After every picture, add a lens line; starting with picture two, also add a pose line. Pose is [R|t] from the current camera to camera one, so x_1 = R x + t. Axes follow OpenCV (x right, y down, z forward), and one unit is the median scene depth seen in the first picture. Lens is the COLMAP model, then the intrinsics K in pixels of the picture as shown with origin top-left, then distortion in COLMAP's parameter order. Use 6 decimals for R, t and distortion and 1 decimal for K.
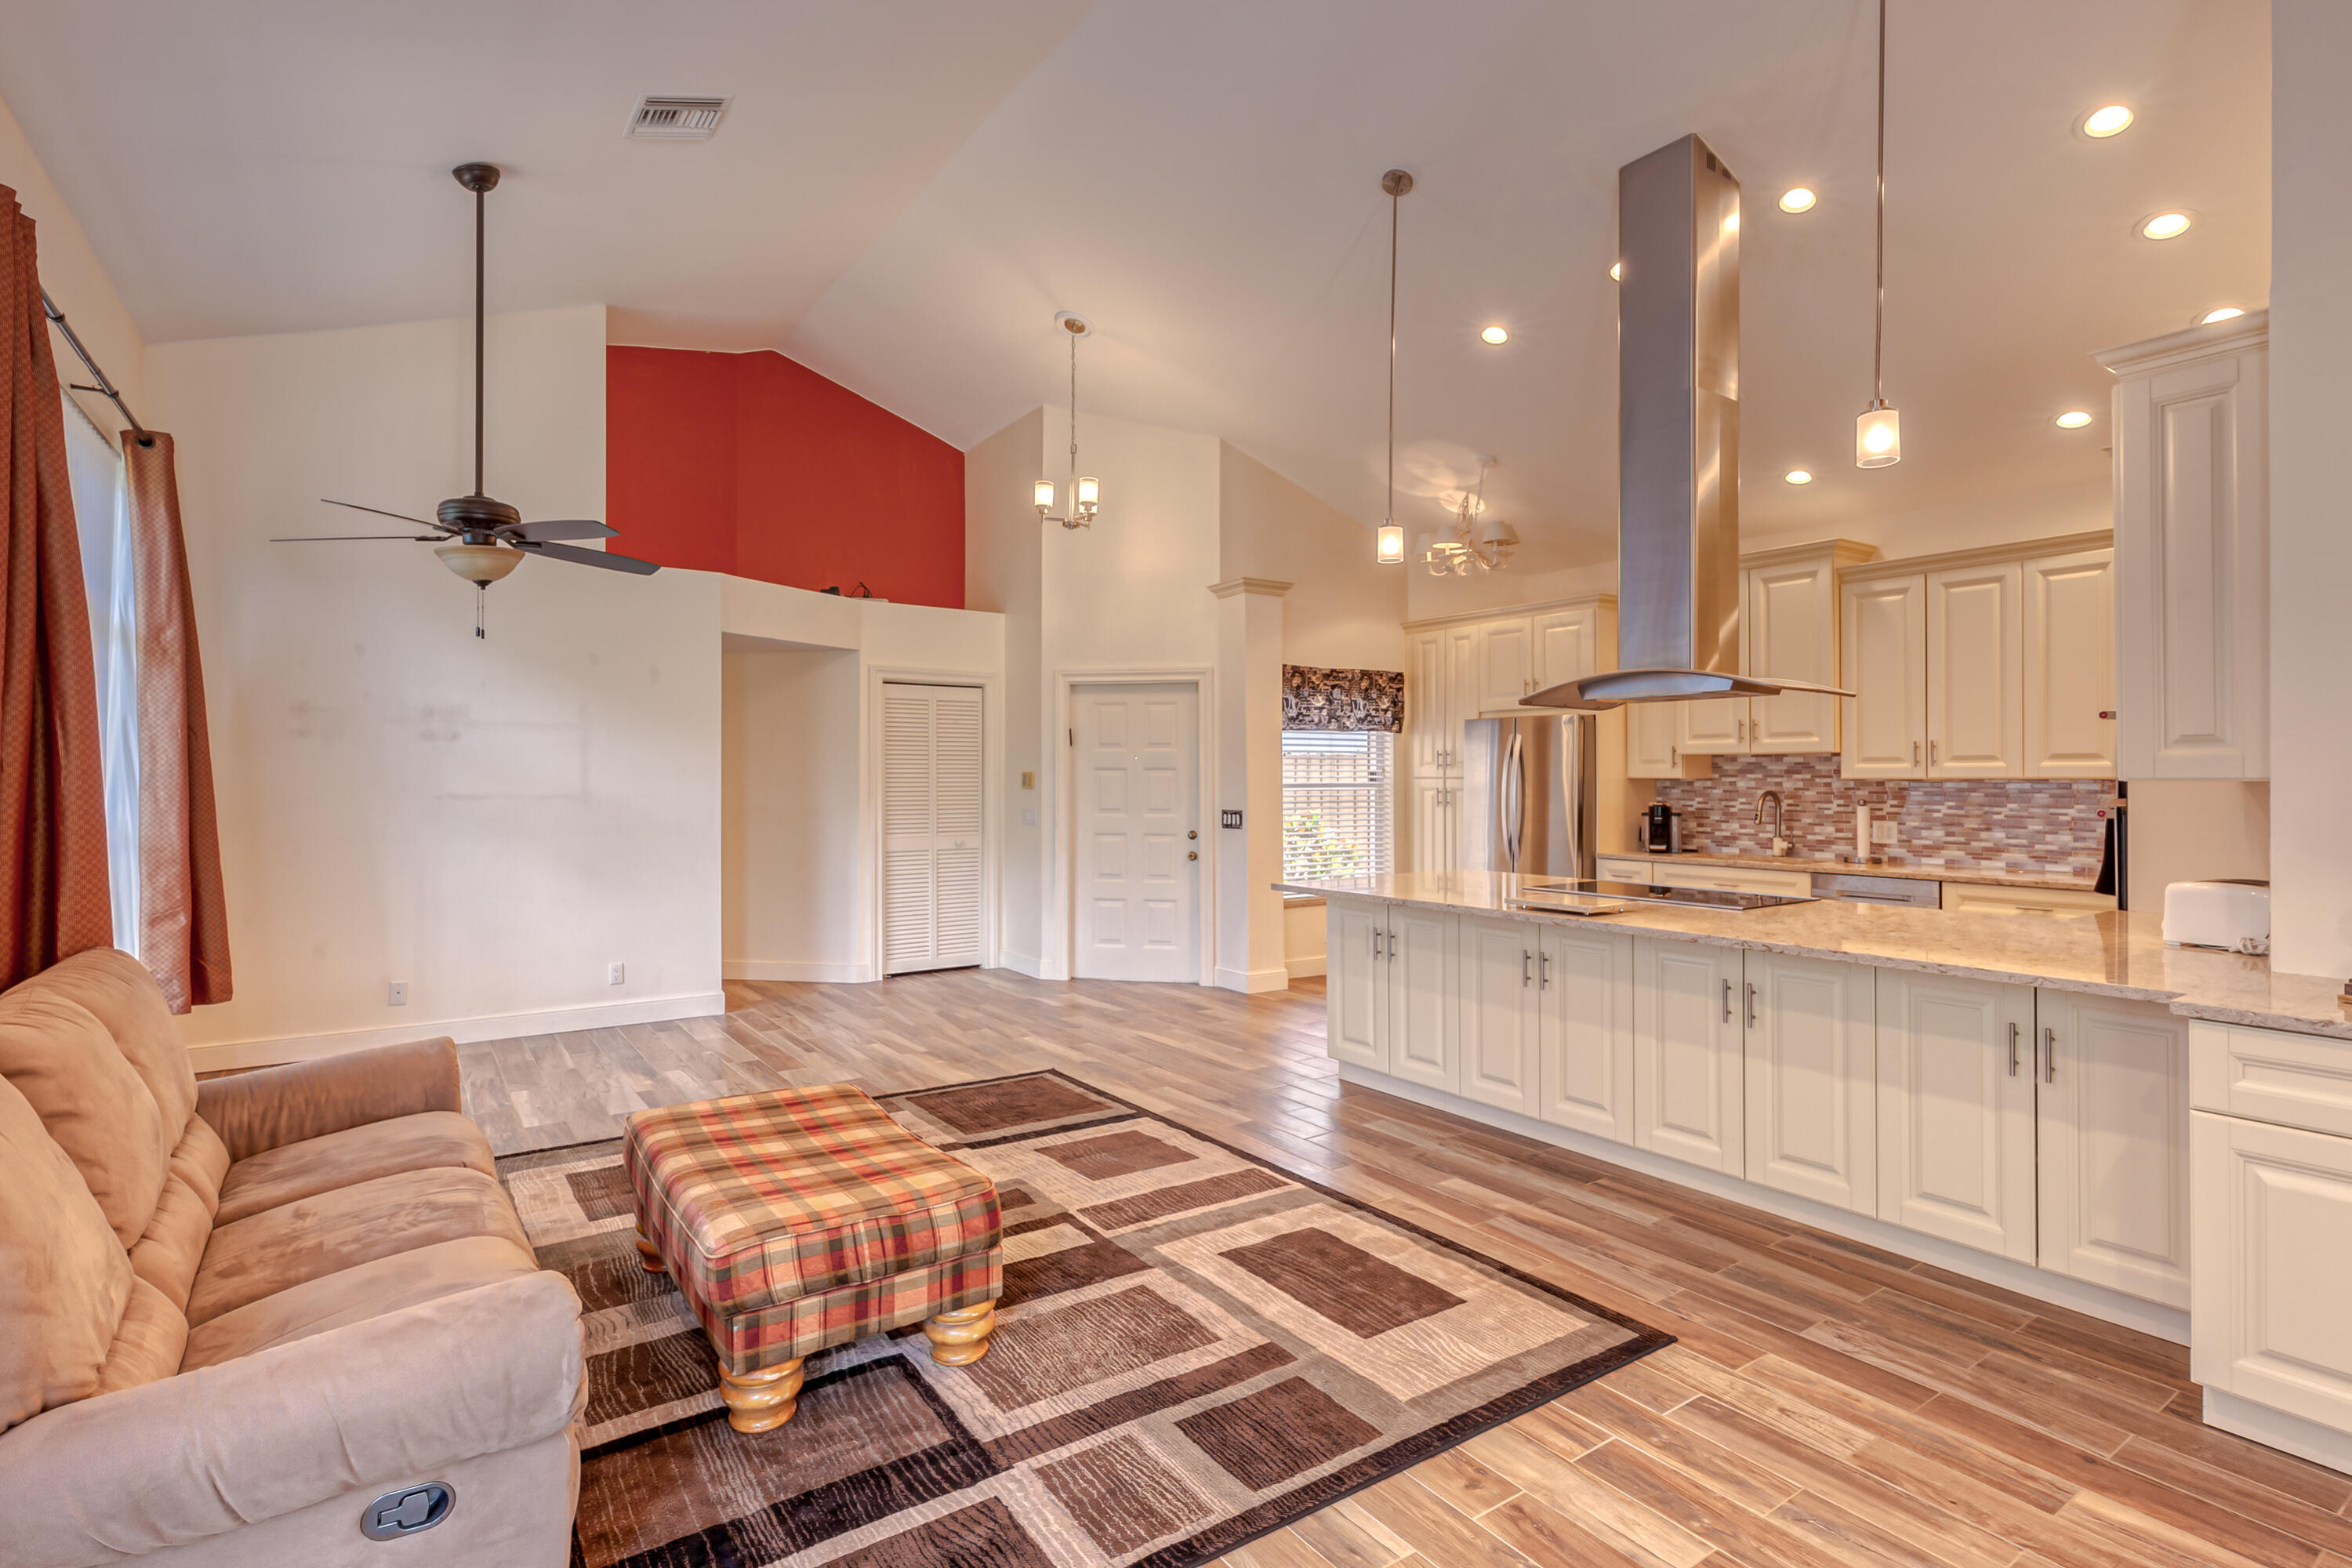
lens RADIAL K [[1144.7, 0, 1172.0], [0, 1144.7, 771.0], [0, 0, 1]] dist [0.004157, 0.000629]
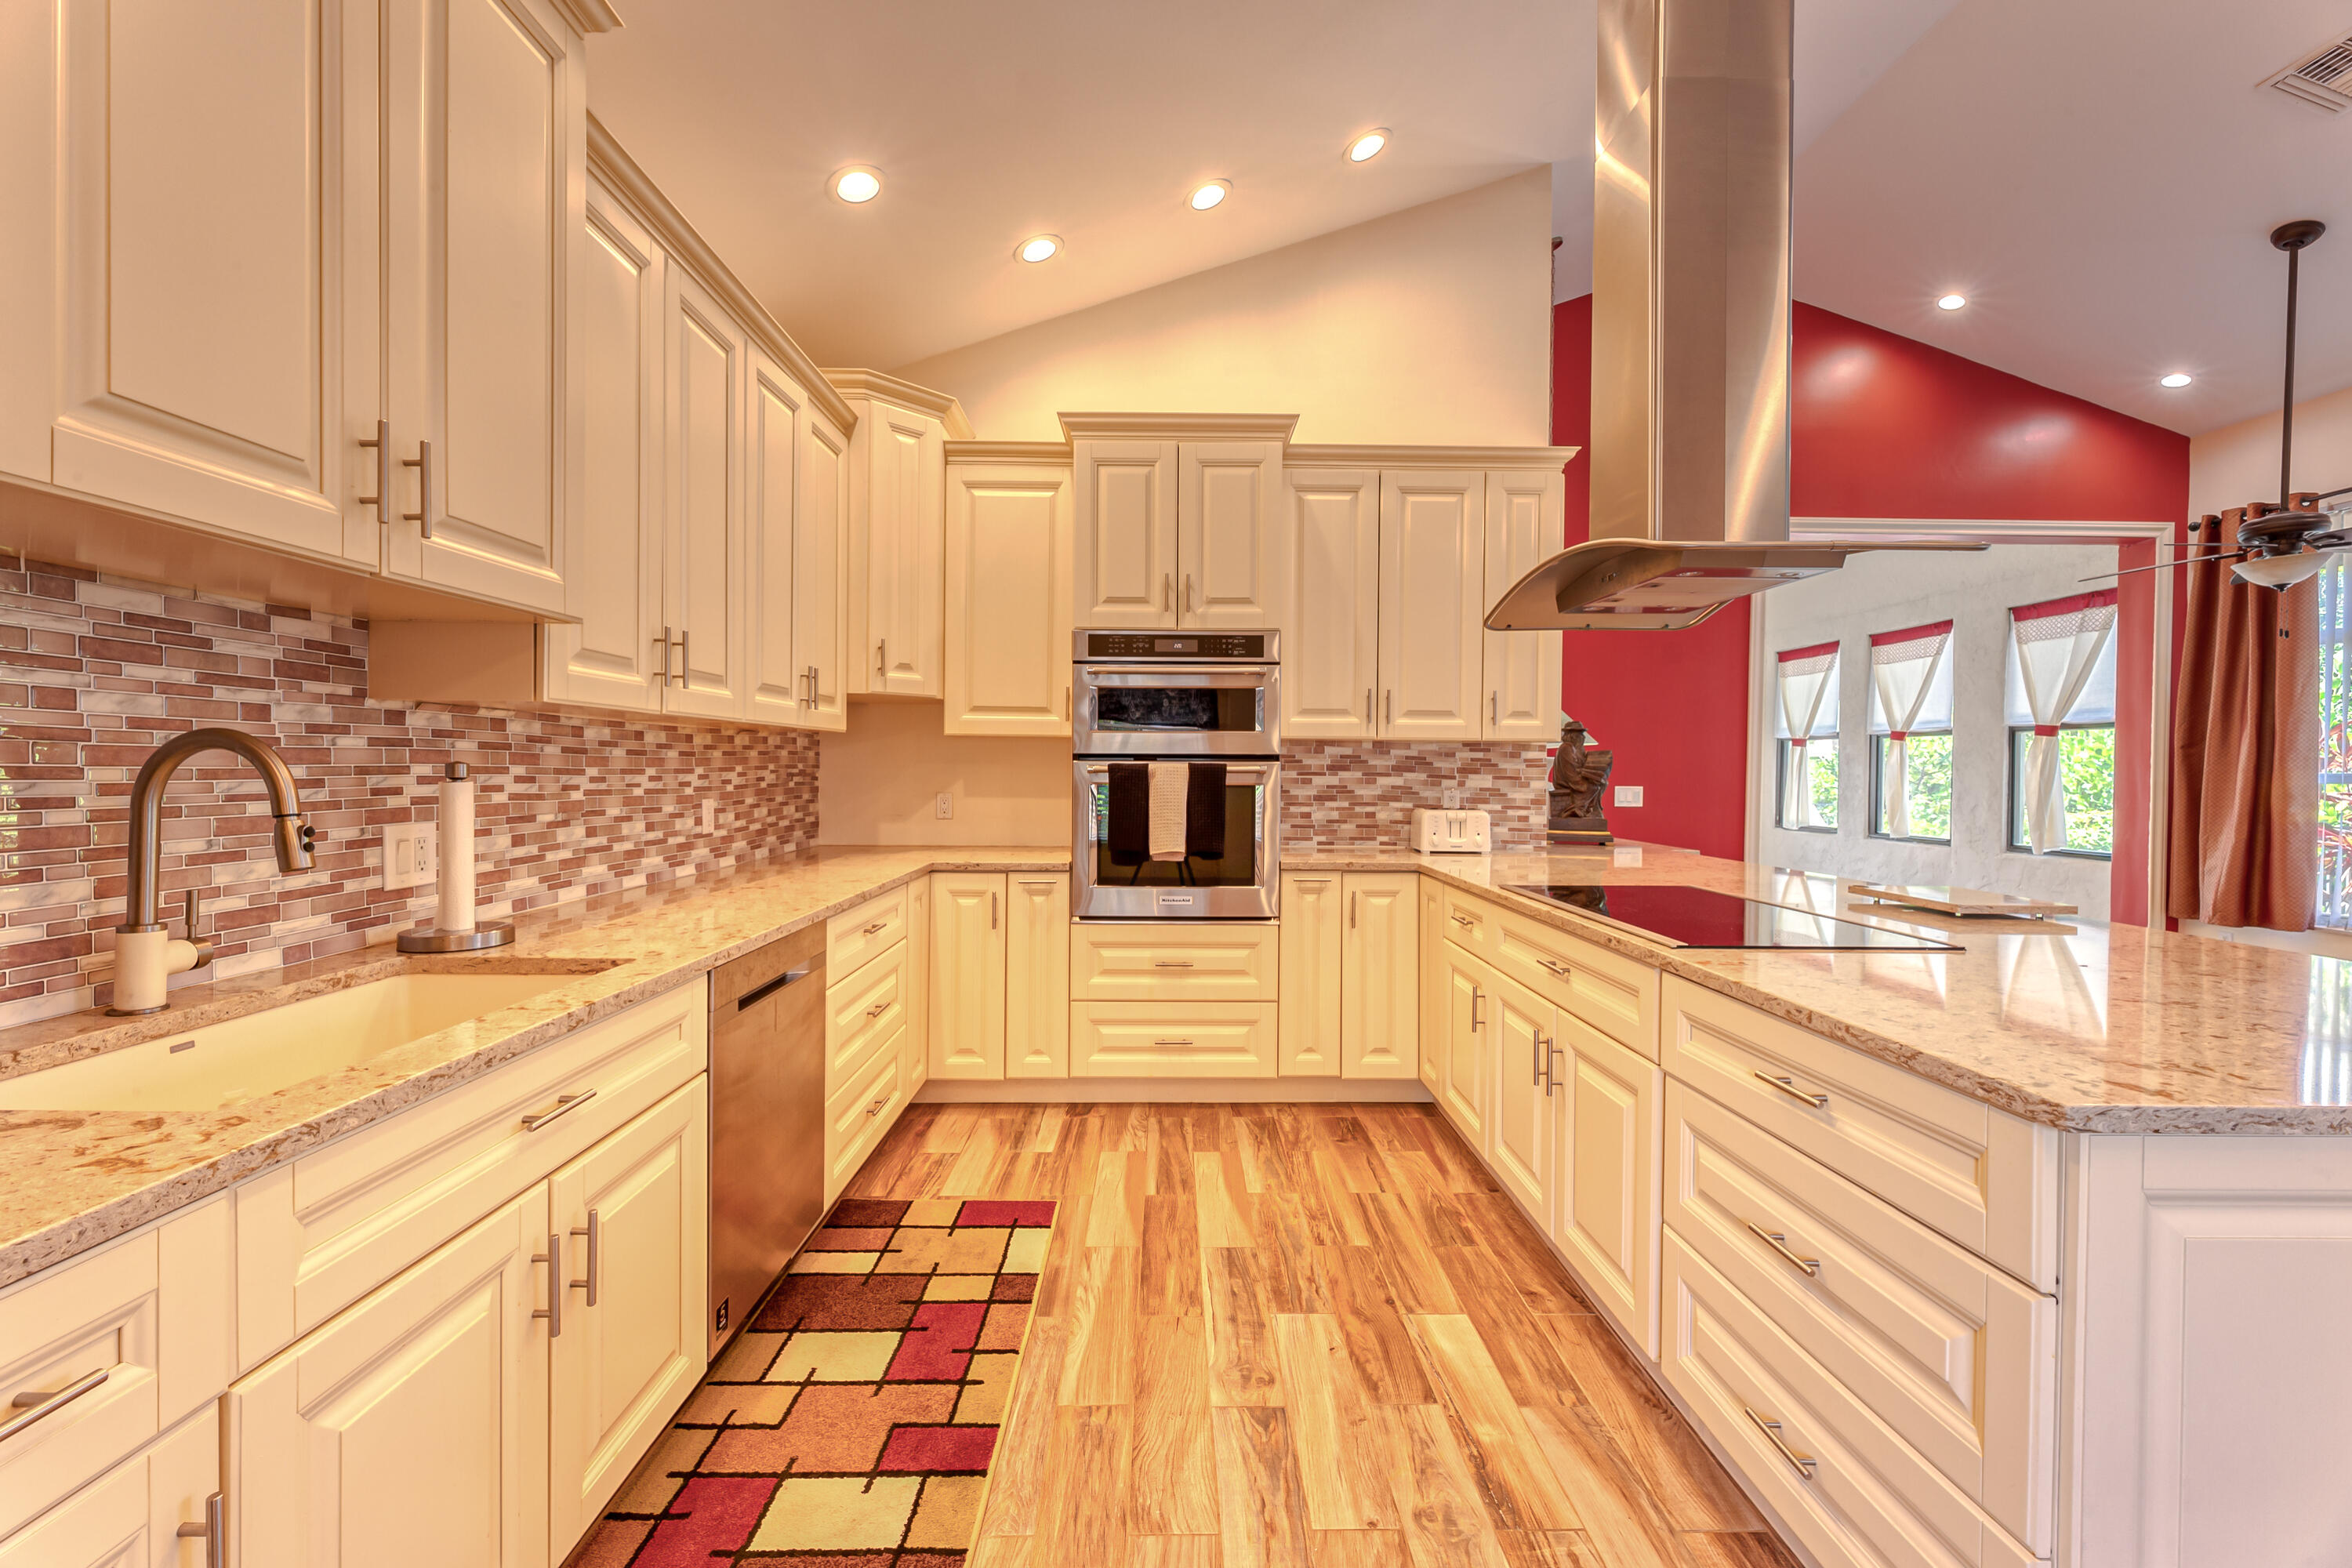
lens RADIAL K [[944.2, 0, 1172.2], [0, 944.2, 781.7], [0, 0, 1]] dist [0.002388, -0.000654]
pose [[-0.824785, -0.014995, 0.565247, 0.274387], [-0.010273, 0.999881, 0.011535, 0.026384], [-0.565353, 0.003707, -0.824841, 1.157293]]
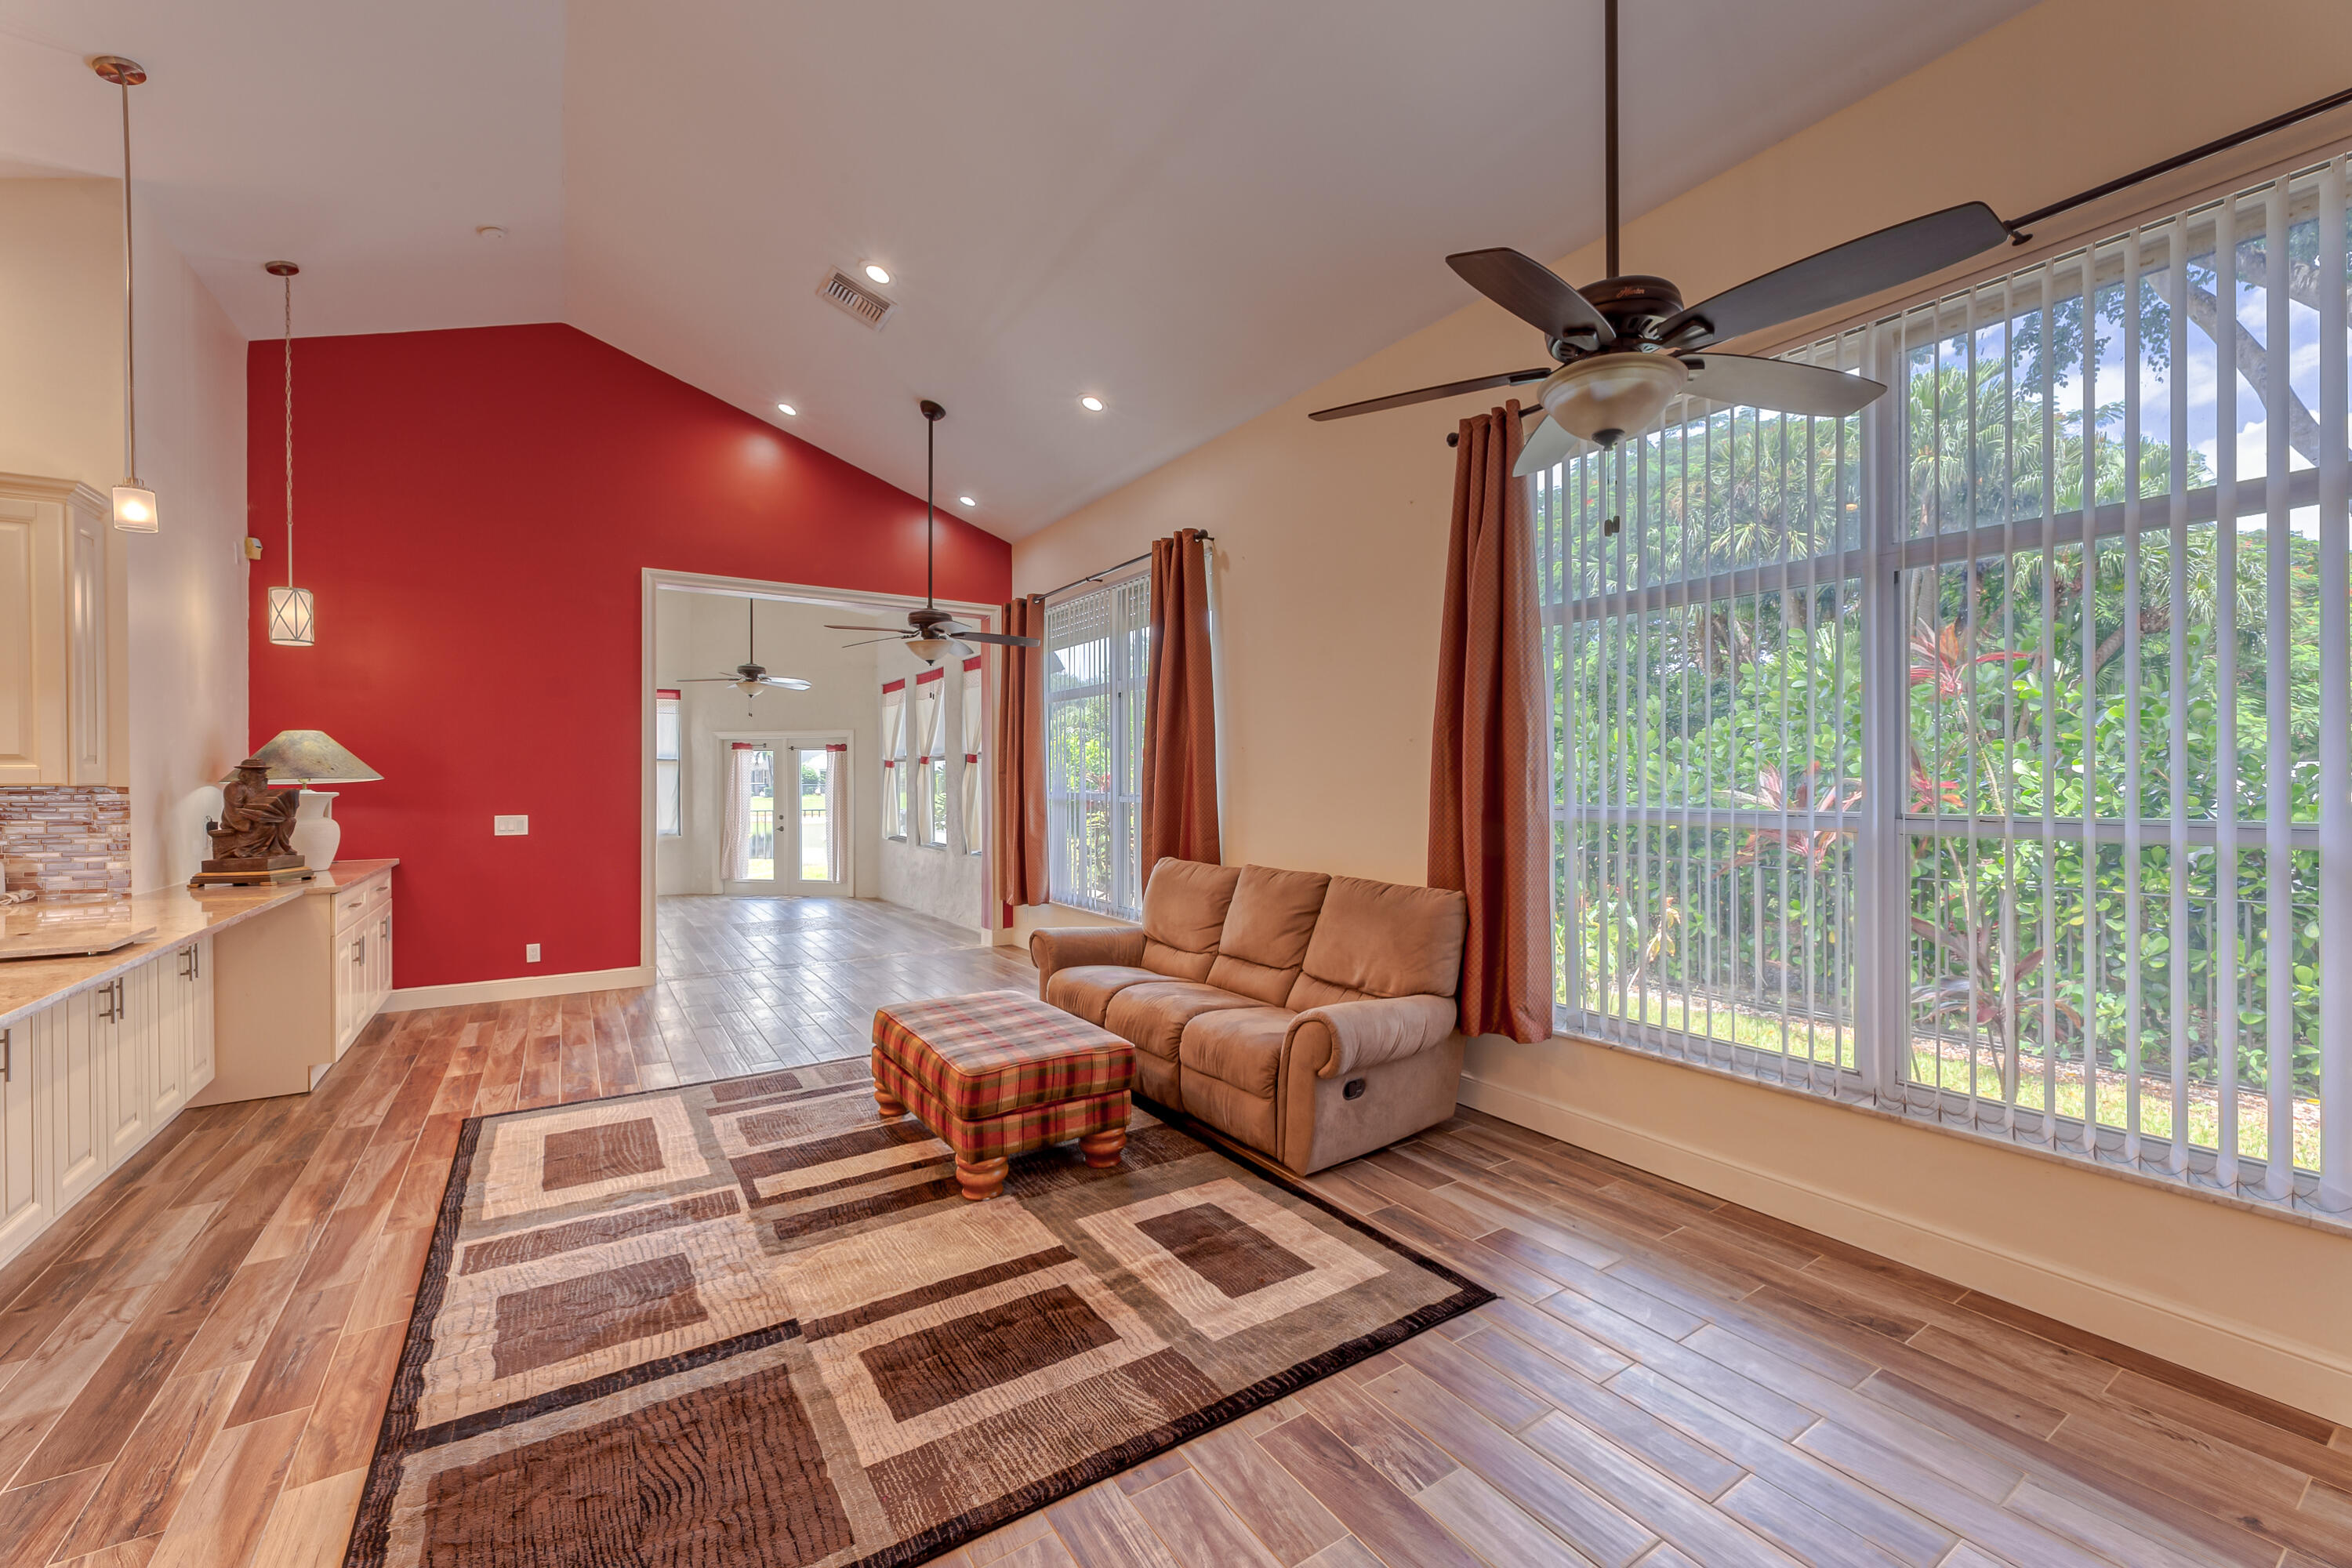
lens RADIAL K [[944.2, 0, 1172.3], [0, 944.2, 780.6], [0, 0, 1]] dist [0.002388, -0.000654]
pose [[-0.999523, 0.003833, 0.030659, -0.288814], [0.003807, 0.999992, -0.000898, 0.004306], [-0.030663, -0.000781, -0.999529, 1.072368]]
